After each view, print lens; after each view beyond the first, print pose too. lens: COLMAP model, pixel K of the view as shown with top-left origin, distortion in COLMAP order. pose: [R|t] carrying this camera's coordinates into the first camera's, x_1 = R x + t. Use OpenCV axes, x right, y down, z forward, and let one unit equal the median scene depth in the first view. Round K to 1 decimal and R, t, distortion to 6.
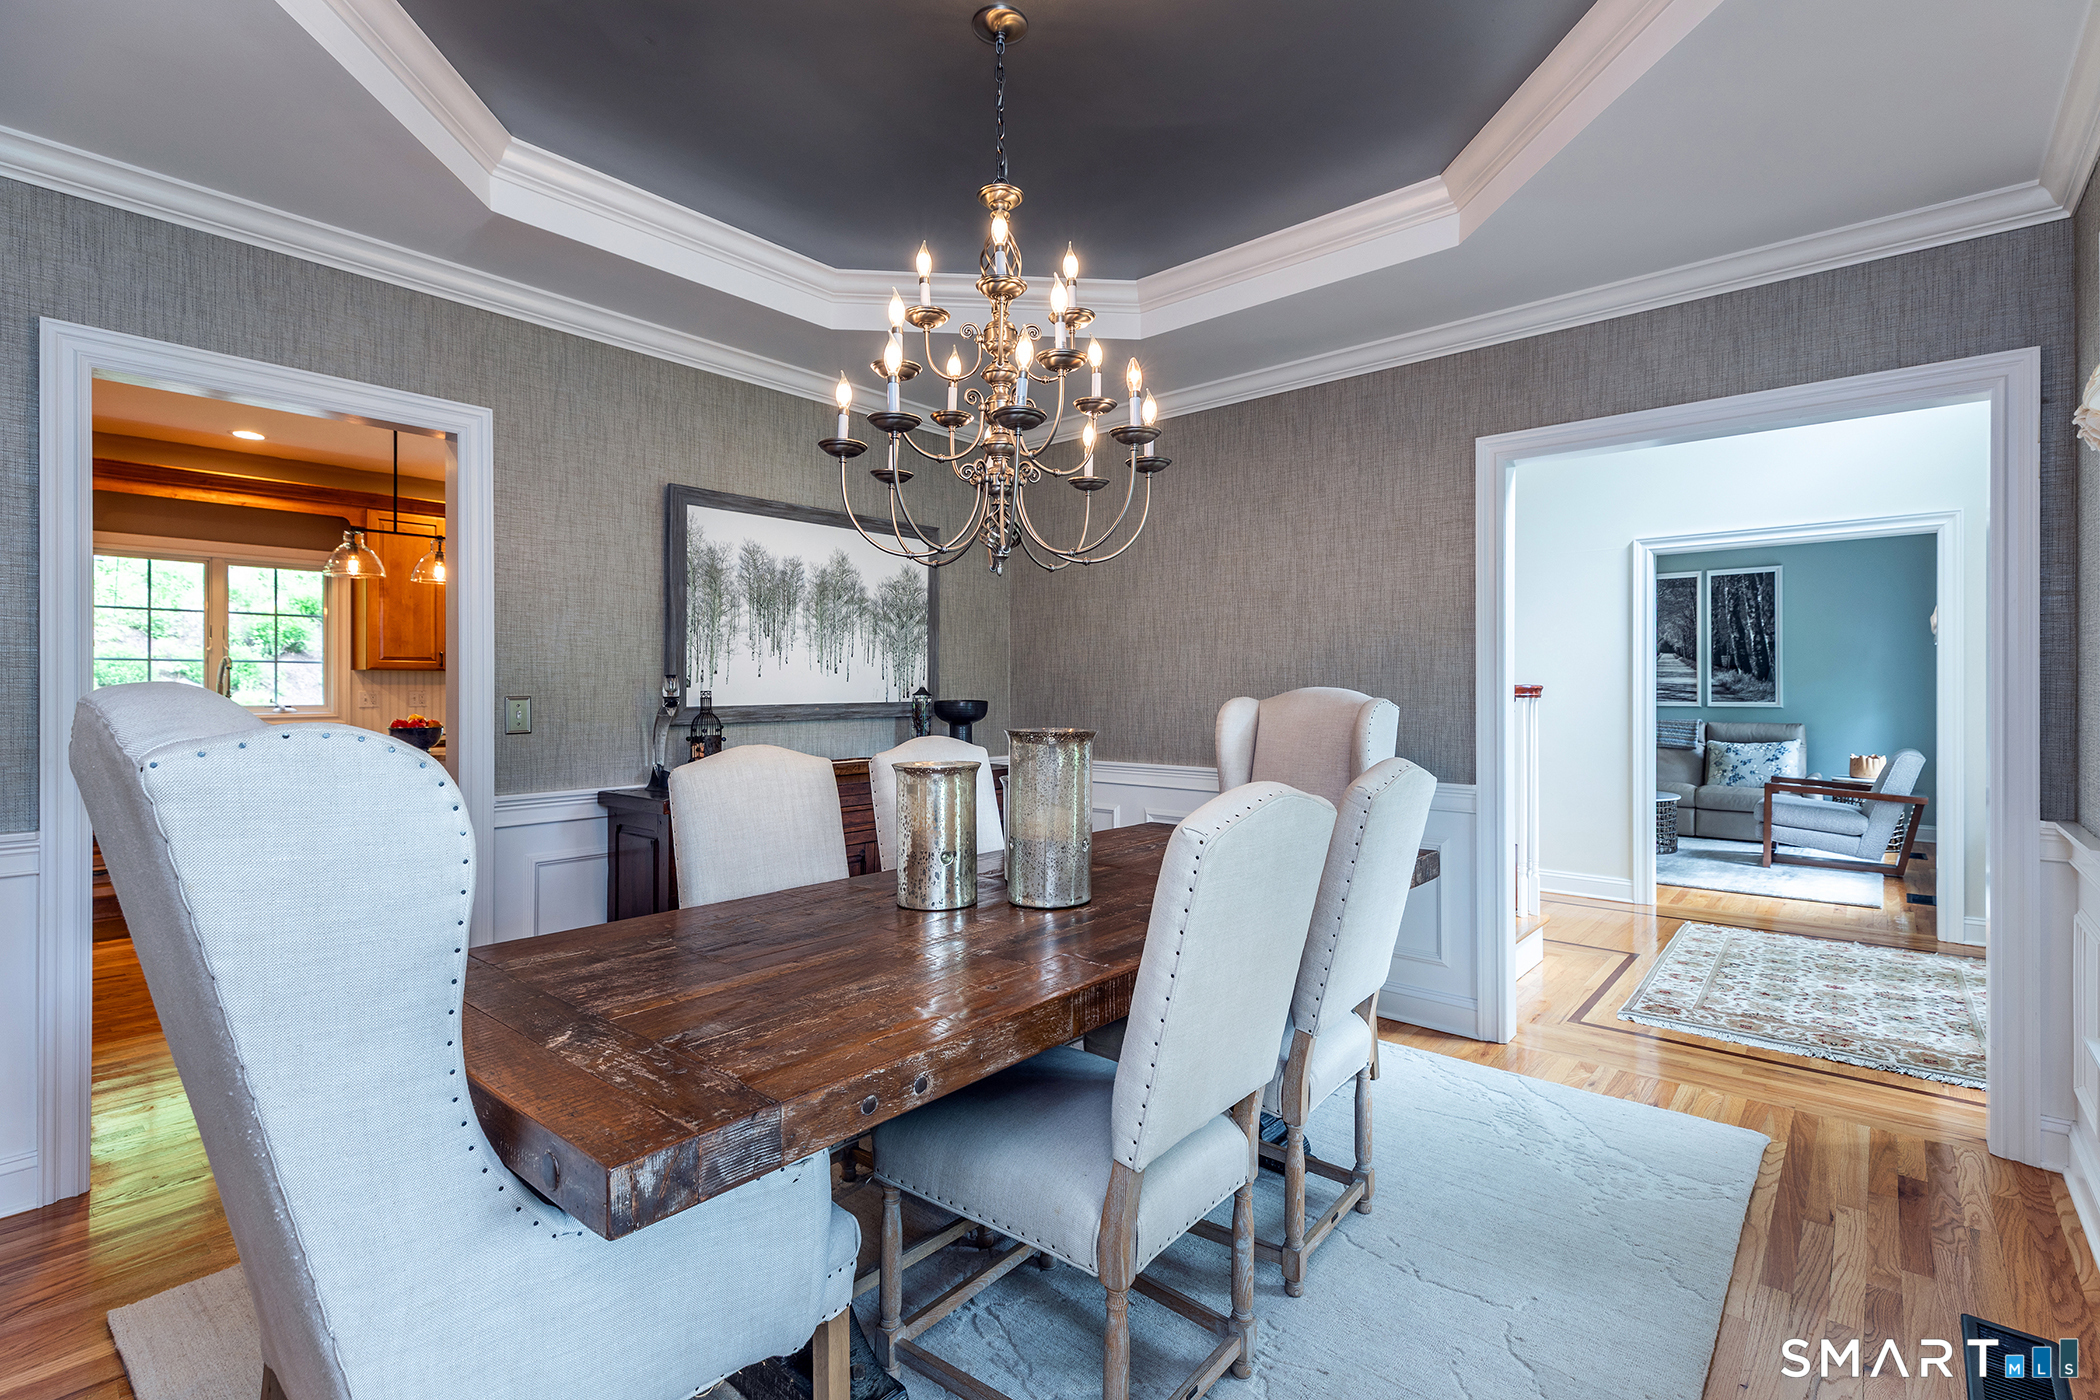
lens RADIAL K [[955.7, 0, 1071.6], [0, 955.7, 691.9], [0, 0, 1]] dist [0.014995, -0.000572]
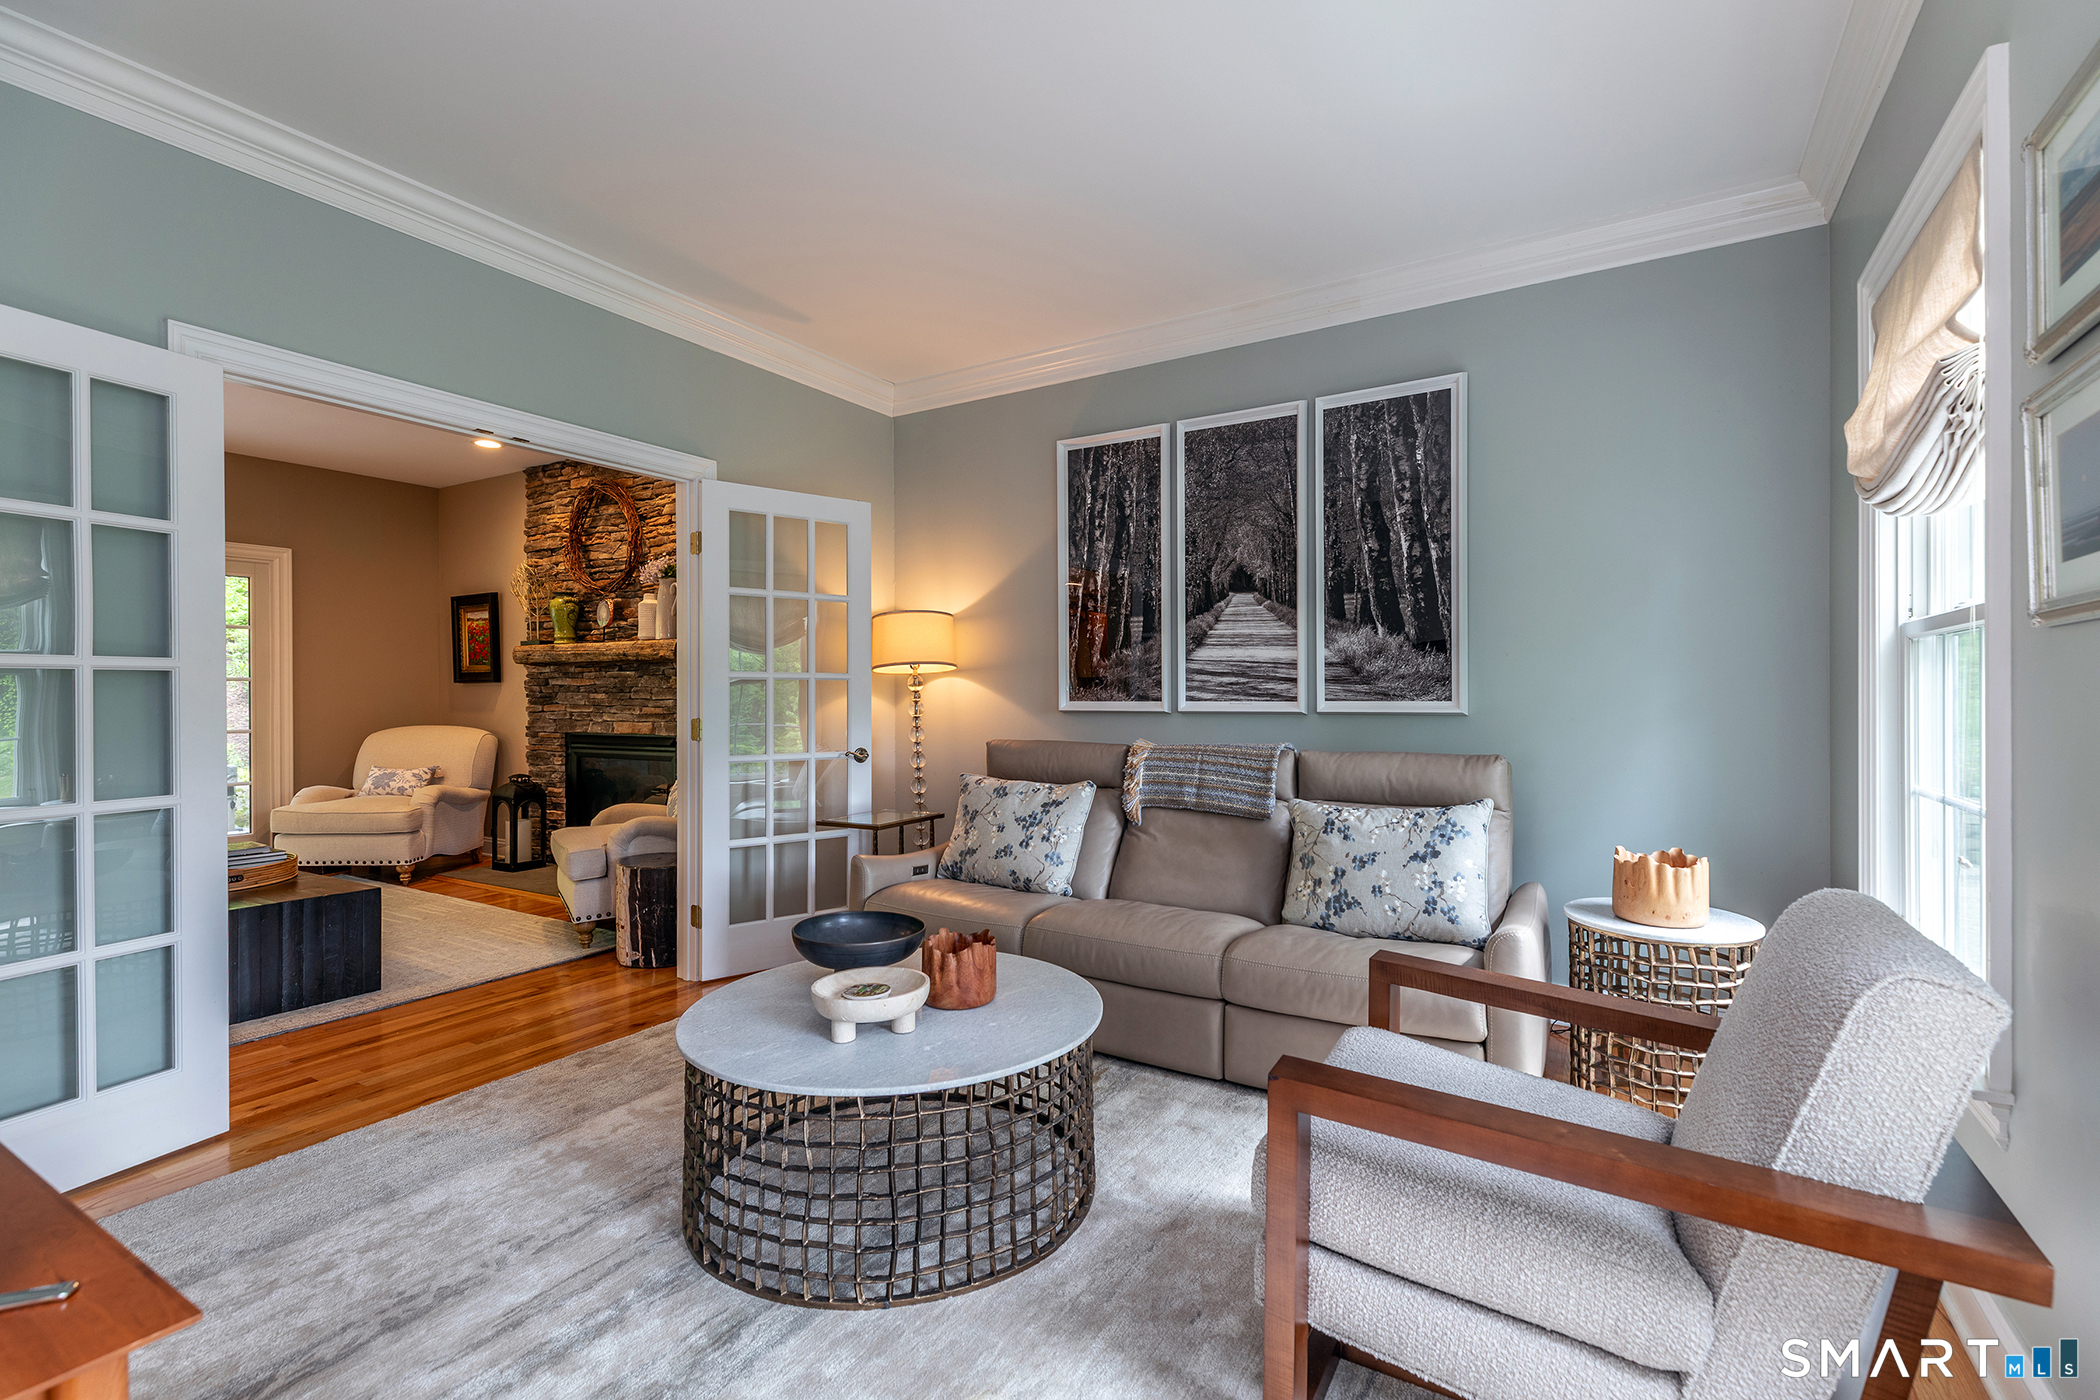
lens RADIAL K [[955.7, 0, 1052.3], [0, 955.7, 699.3], [0, 0, 1]] dist [0.014995, -0.000572]
pose [[0.987446, -0.002059, 0.157941, 0.504091], [0.001971, 0.999998, 0.000711, 0.009348], [-0.157942, -0.000391, 0.987448, 0.629533]]
